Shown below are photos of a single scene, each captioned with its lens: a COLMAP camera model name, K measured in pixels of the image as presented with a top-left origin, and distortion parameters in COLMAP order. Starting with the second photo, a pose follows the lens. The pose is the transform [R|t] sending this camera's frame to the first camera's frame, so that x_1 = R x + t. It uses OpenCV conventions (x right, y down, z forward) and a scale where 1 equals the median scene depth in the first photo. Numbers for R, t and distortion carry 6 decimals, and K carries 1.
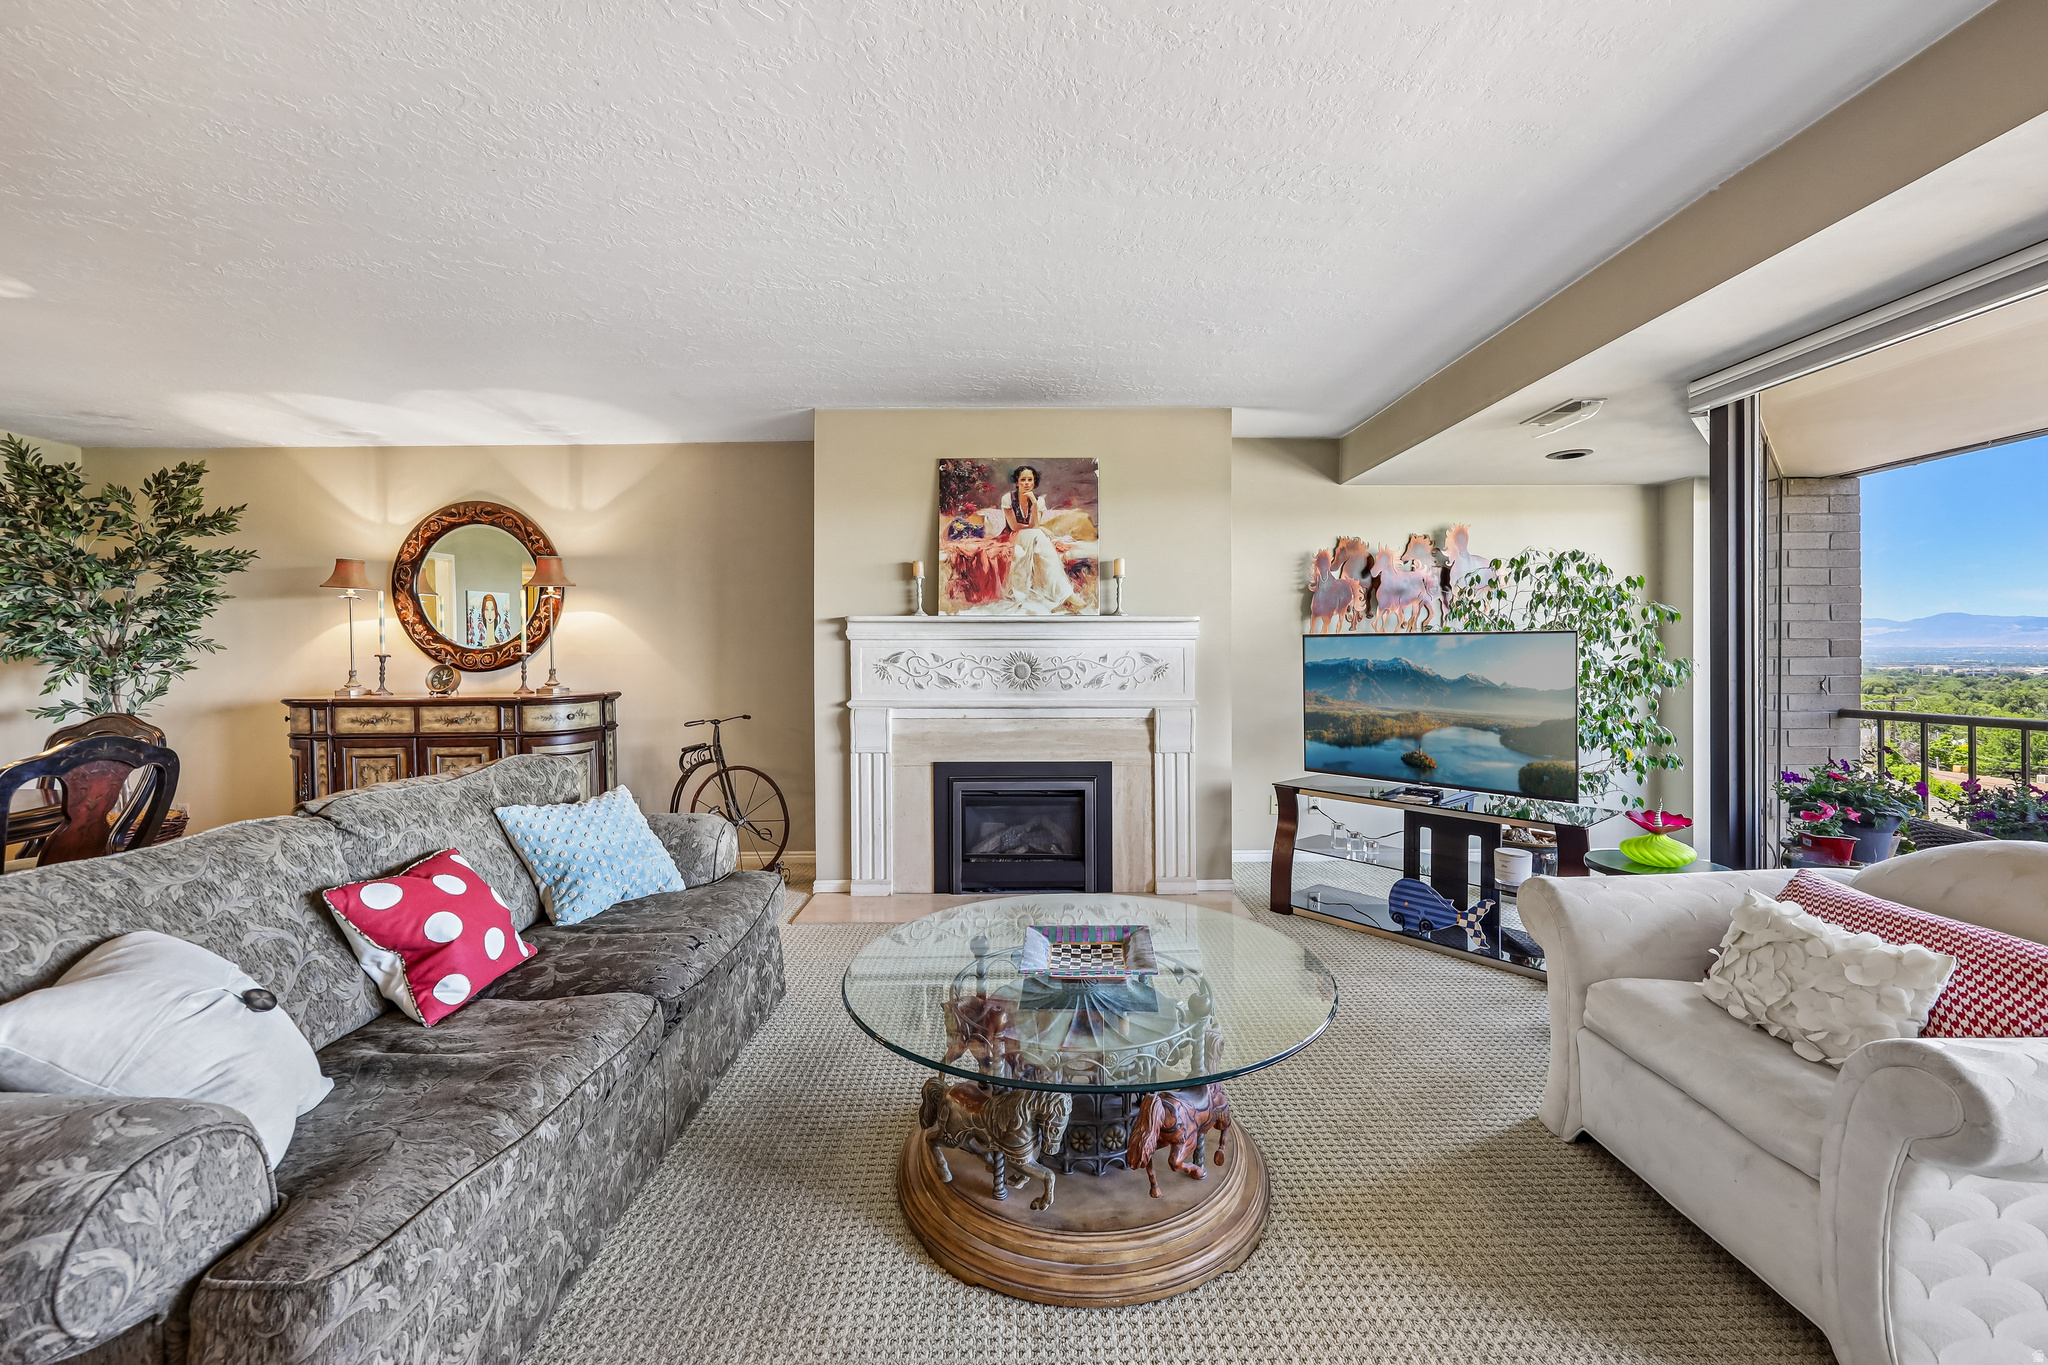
lens RADIAL K [[826.6, 0, 1023.6], [0, 826.6, 657.7], [0, 0, 1]] dist [-0.000958, 0.000011]
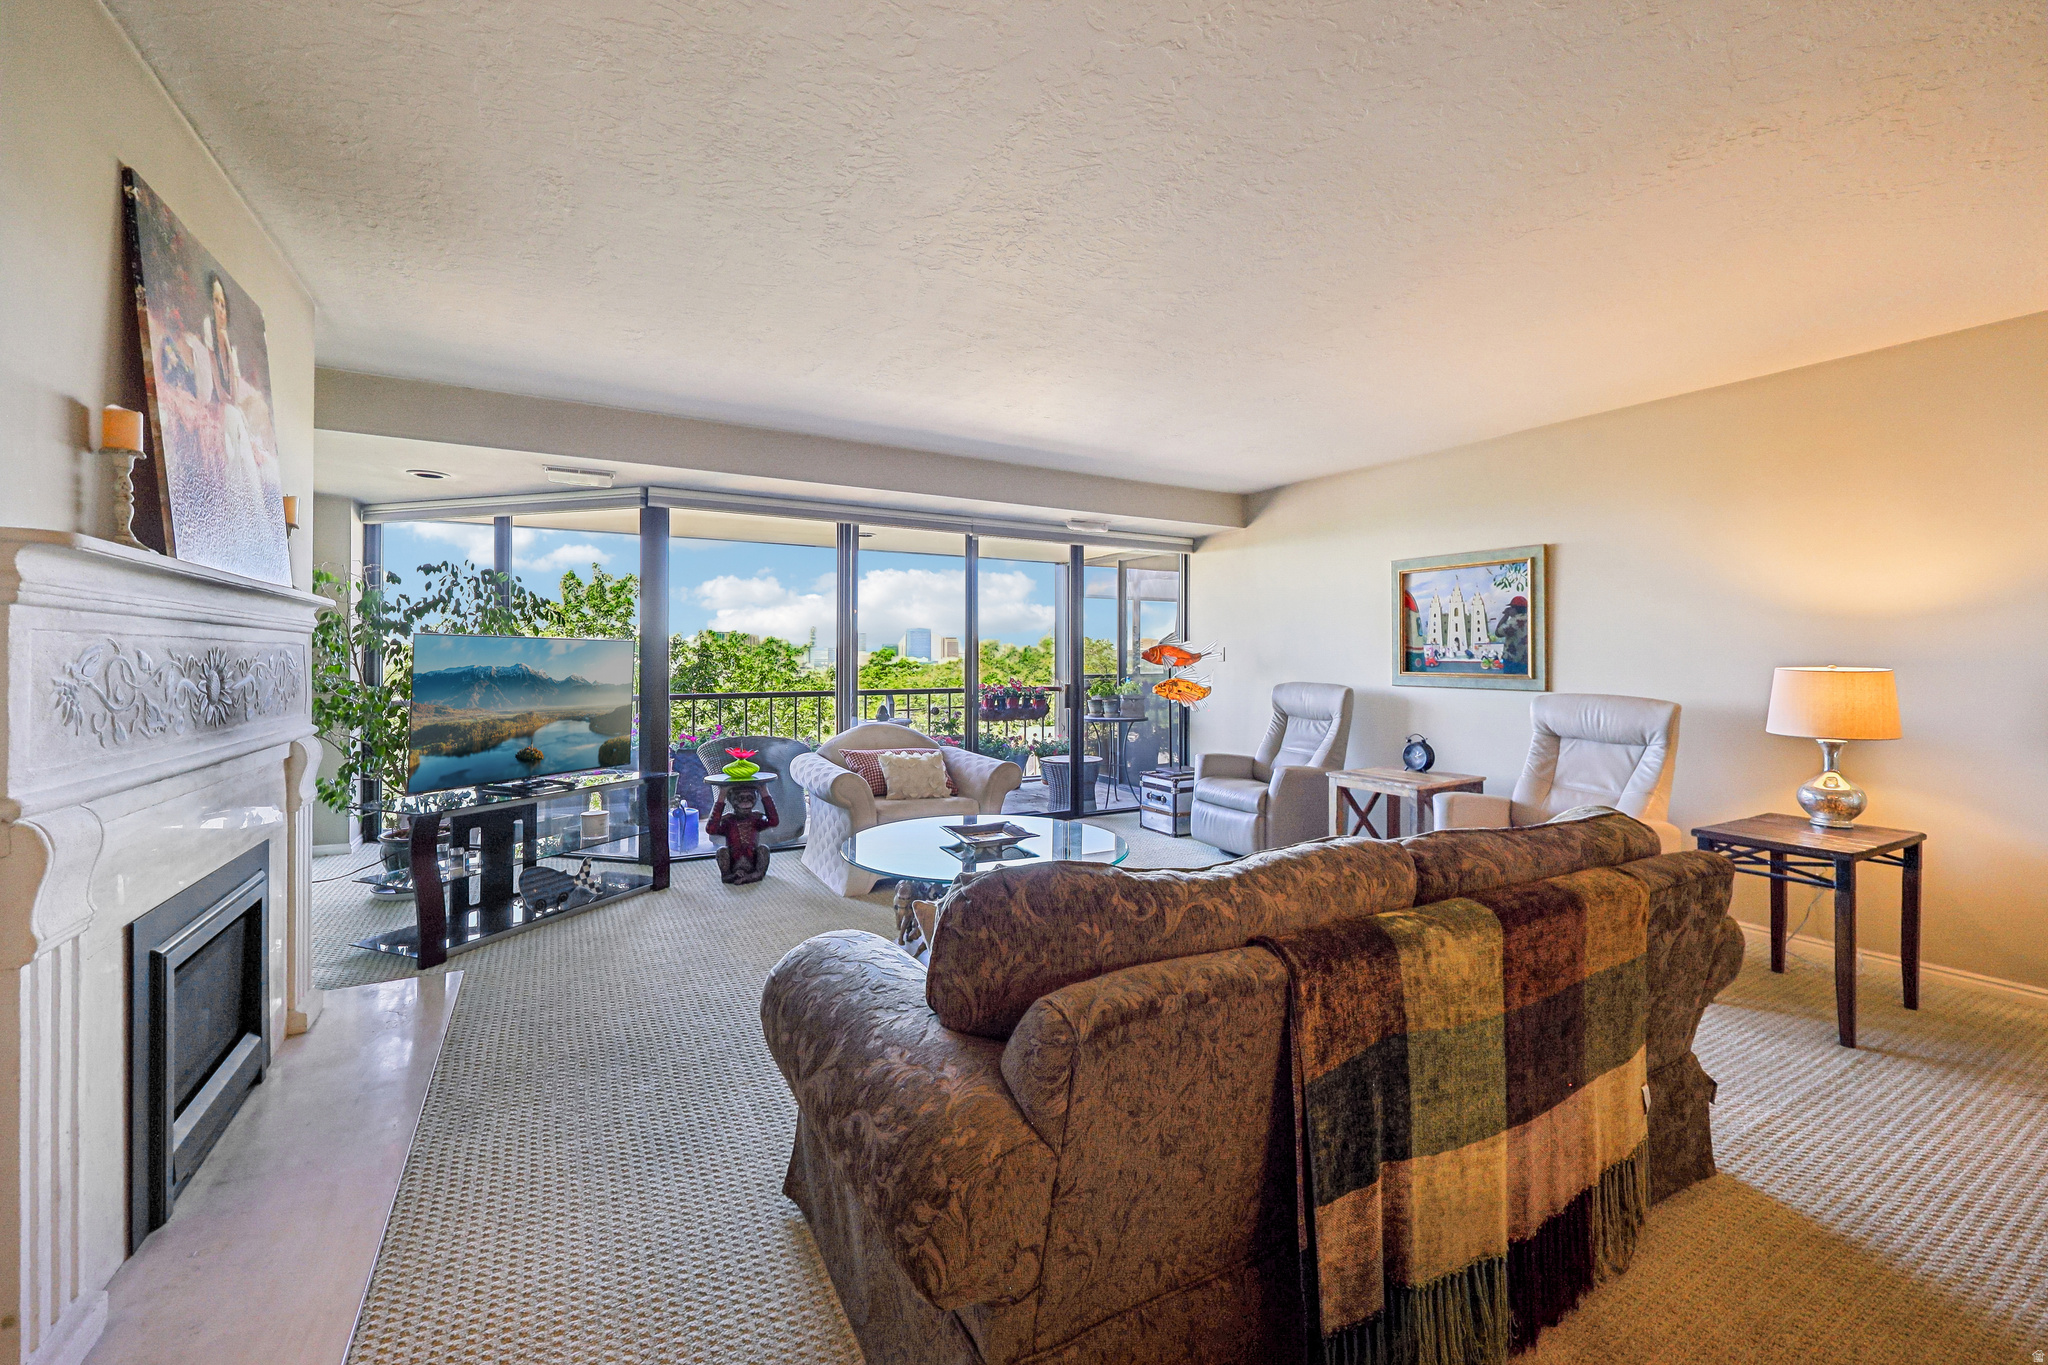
lens RADIAL K [[832.8, 0, 1031.8], [0, 832.8, 651.9], [0, 0, 1]] dist [-0.000212, 0.000198]
pose [[-0.497131, 0.009295, 0.867626, -0.667567], [0.003545, 0.999956, -0.008682, -0.000715], [-0.867668, -0.001241, -0.497142, 0.826189]]
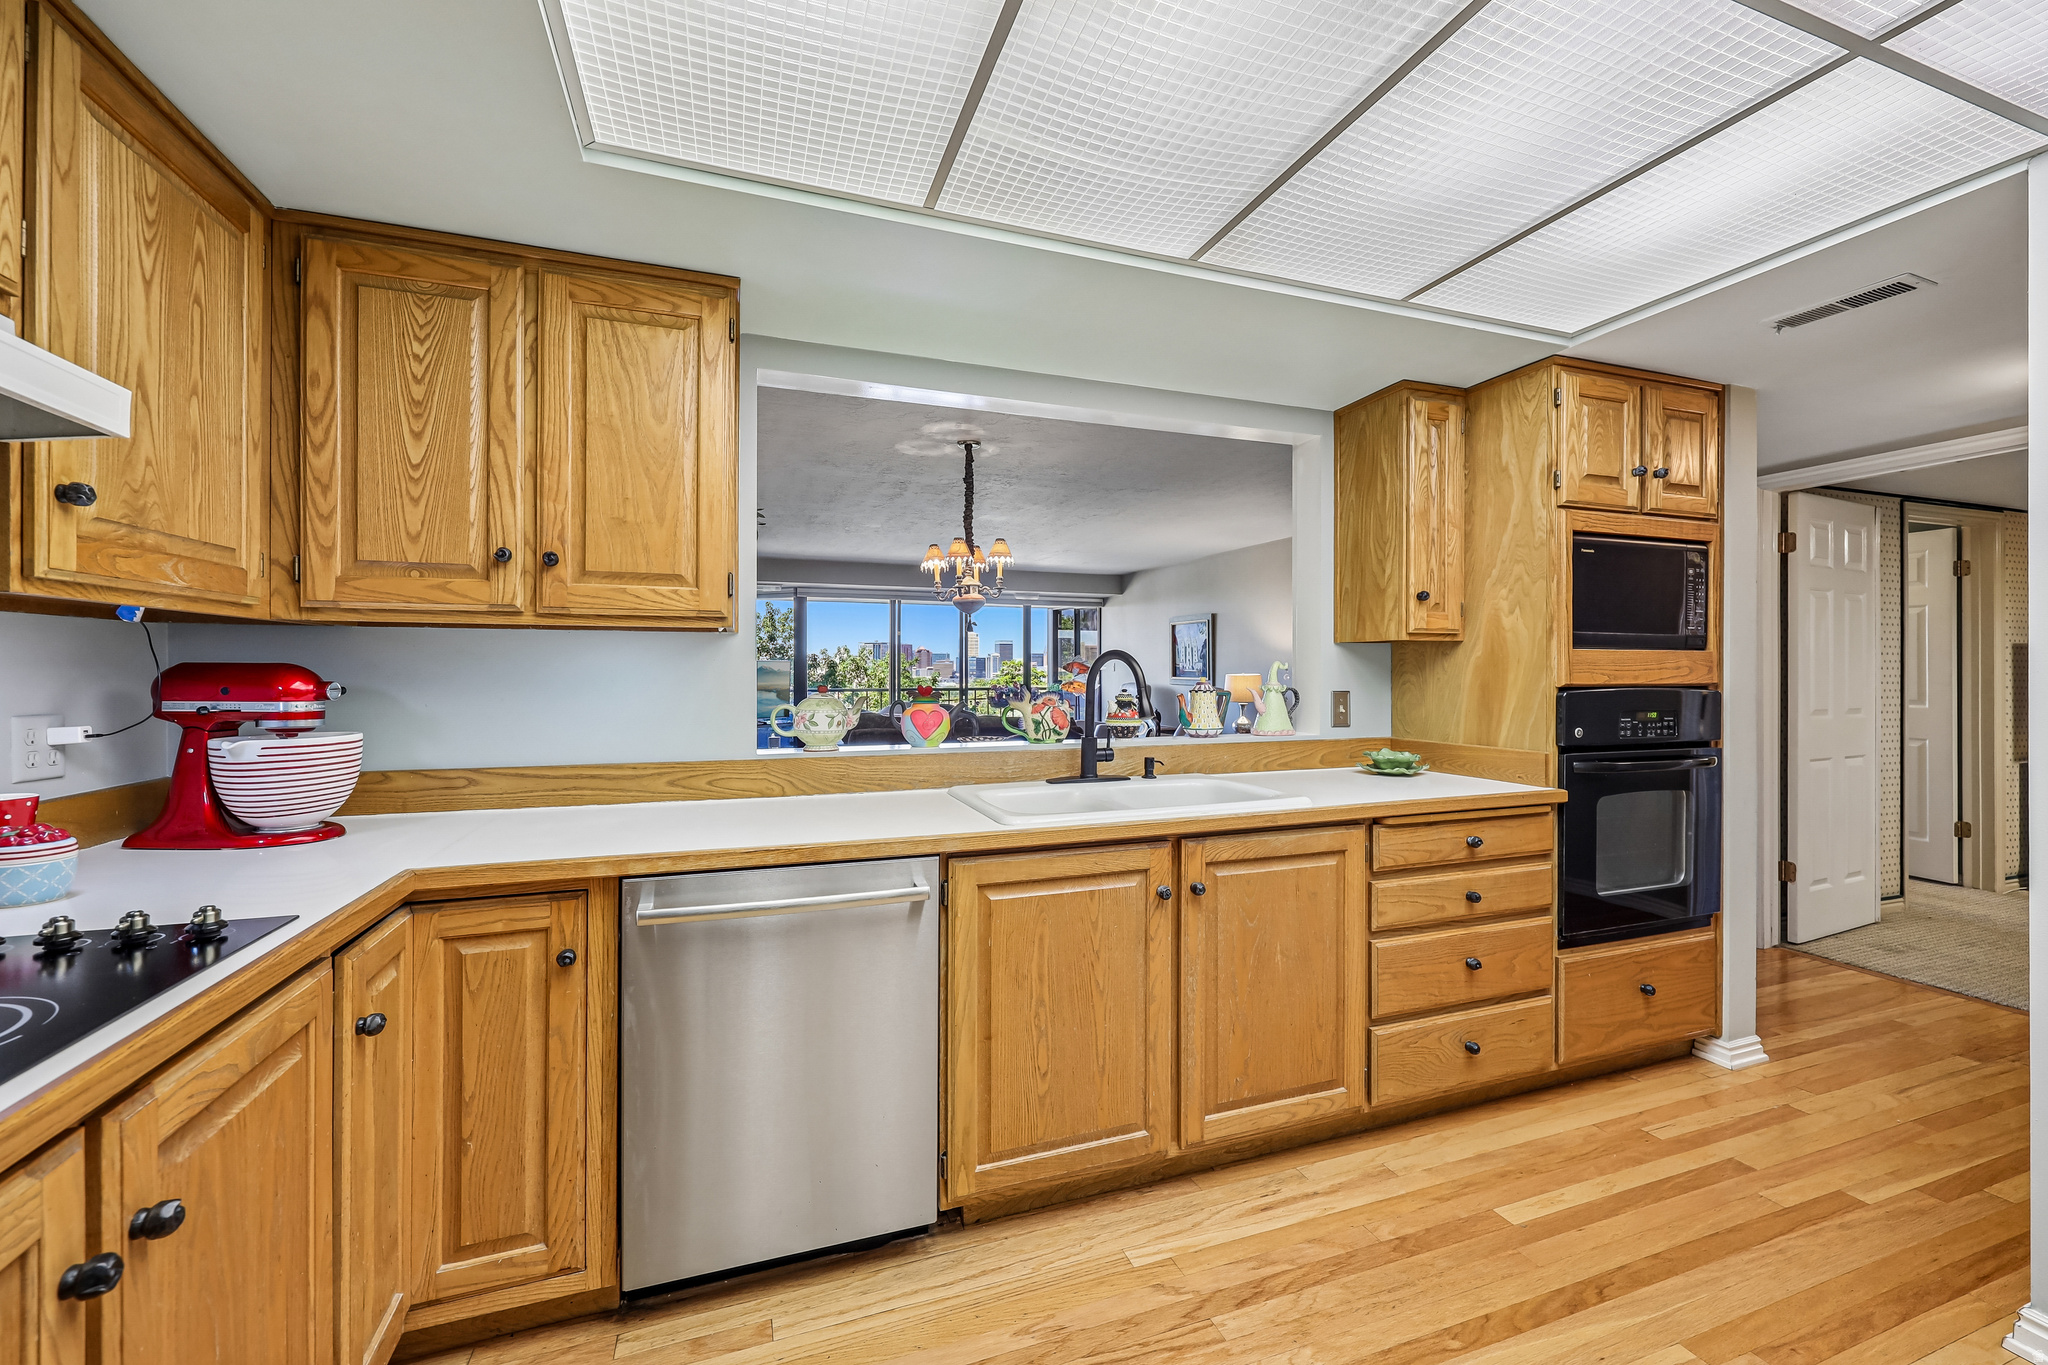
lens RADIAL K [[825.8, 0, 1046.5], [0, 825.8, 666.0], [0, 0, 1]] dist [0.000425, 0.000098]
pose [[-0.349494, 0.003680, 0.936931, -1.924531], [-0.000189, 0.999992, -0.003998, -0.000597], [-0.936939, -0.001574, -0.349490, 0.877332]]
